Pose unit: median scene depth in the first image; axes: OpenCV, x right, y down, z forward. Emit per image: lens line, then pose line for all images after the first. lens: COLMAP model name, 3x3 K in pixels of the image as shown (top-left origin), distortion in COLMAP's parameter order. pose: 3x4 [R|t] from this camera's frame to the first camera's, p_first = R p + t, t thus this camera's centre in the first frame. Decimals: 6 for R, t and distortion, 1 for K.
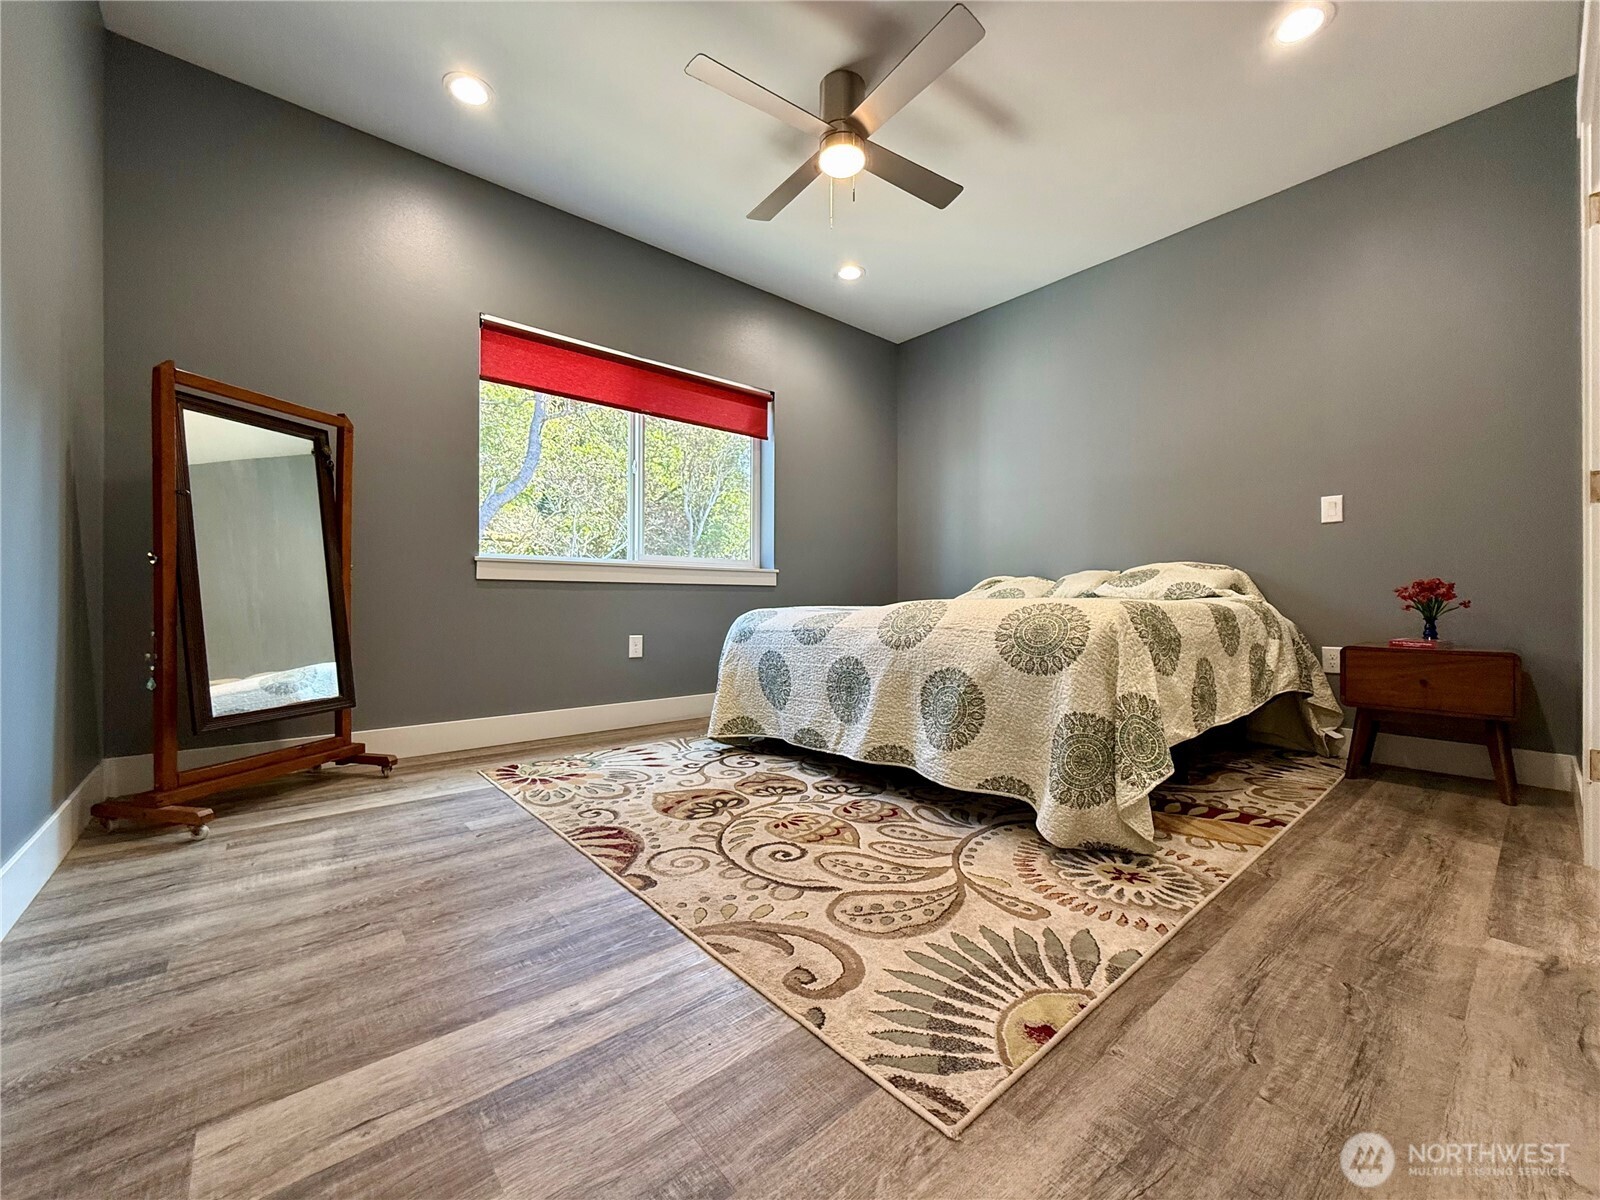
lens RADIAL K [[635.1, 0, 803.9], [0, 635.1, 600.0], [0, 0, 1]] dist [-0.000718, -0.000116]
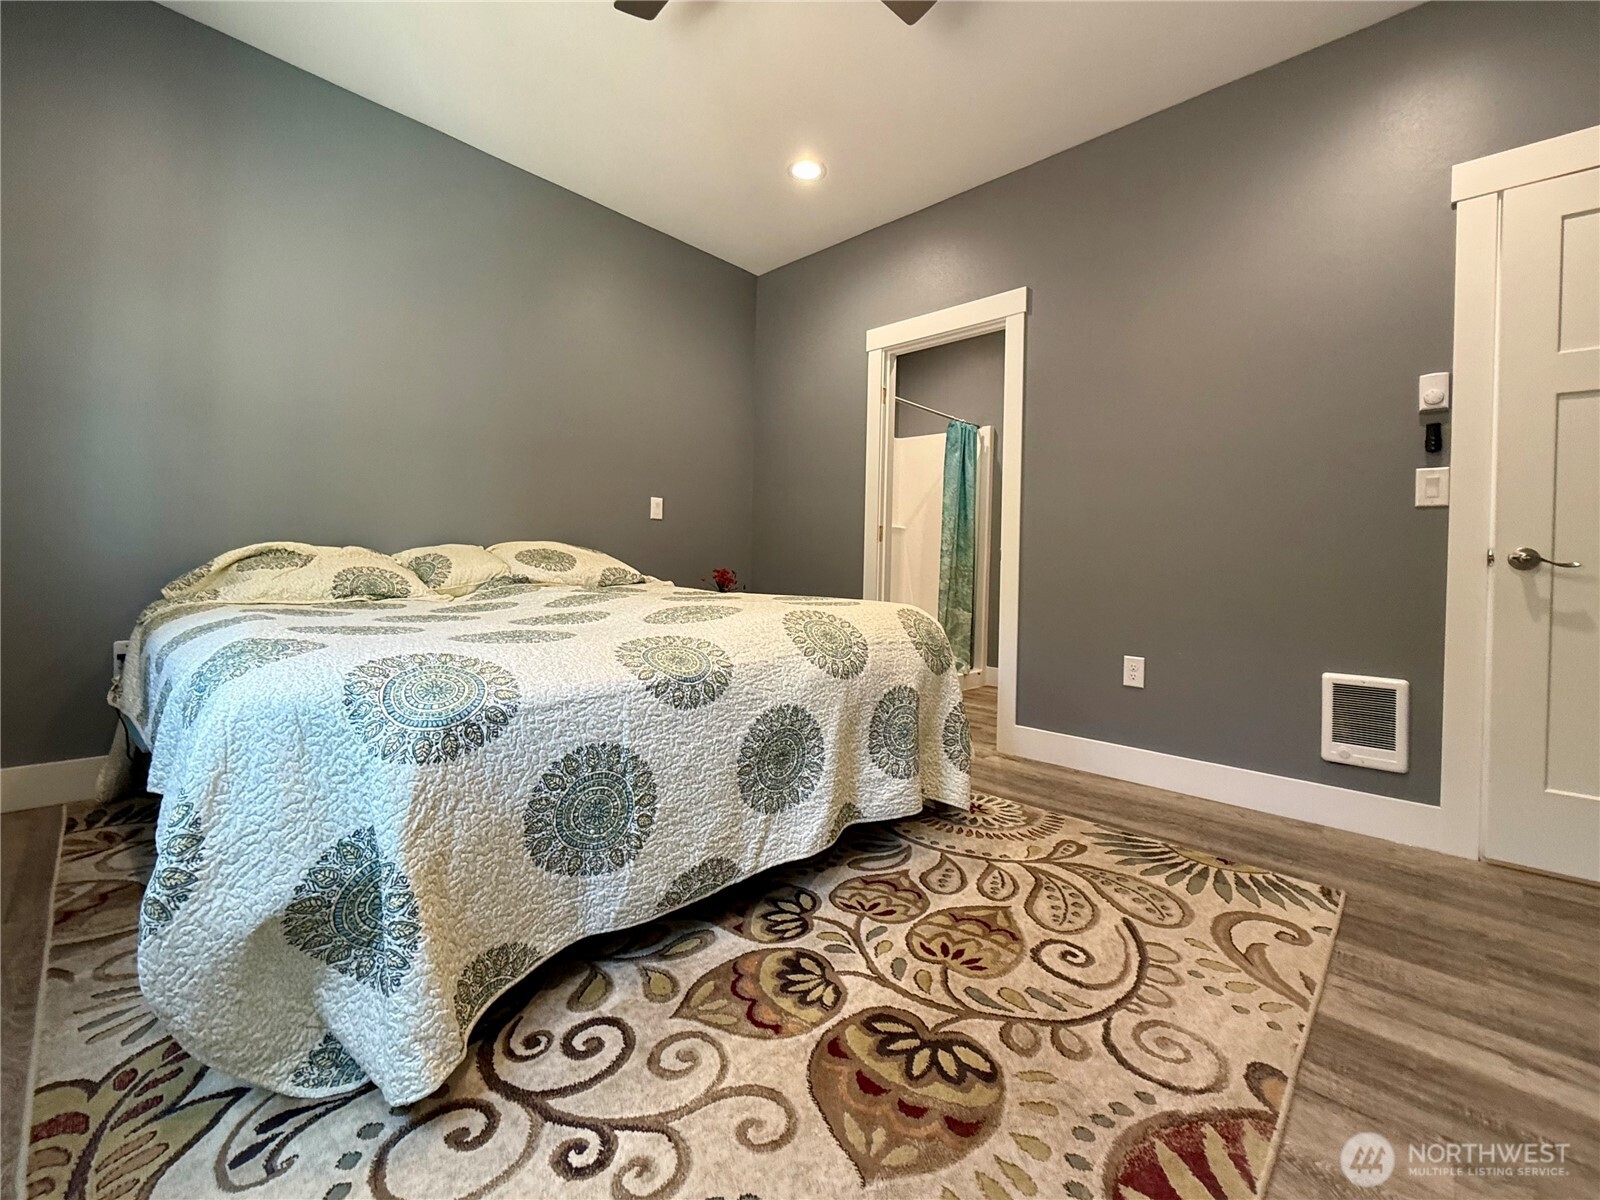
lens RADIAL K [[666.1, 0, 808.6], [0, 666.1, 567.7], [0, 0, 1]] dist [-0.000067, 0.000188]
pose [[-0.109833, -0.008913, 0.993910, -0.673056], [-0.030009, 0.999534, 0.005647, -0.061789], [-0.993497, -0.029206, -0.110050, 1.185523]]
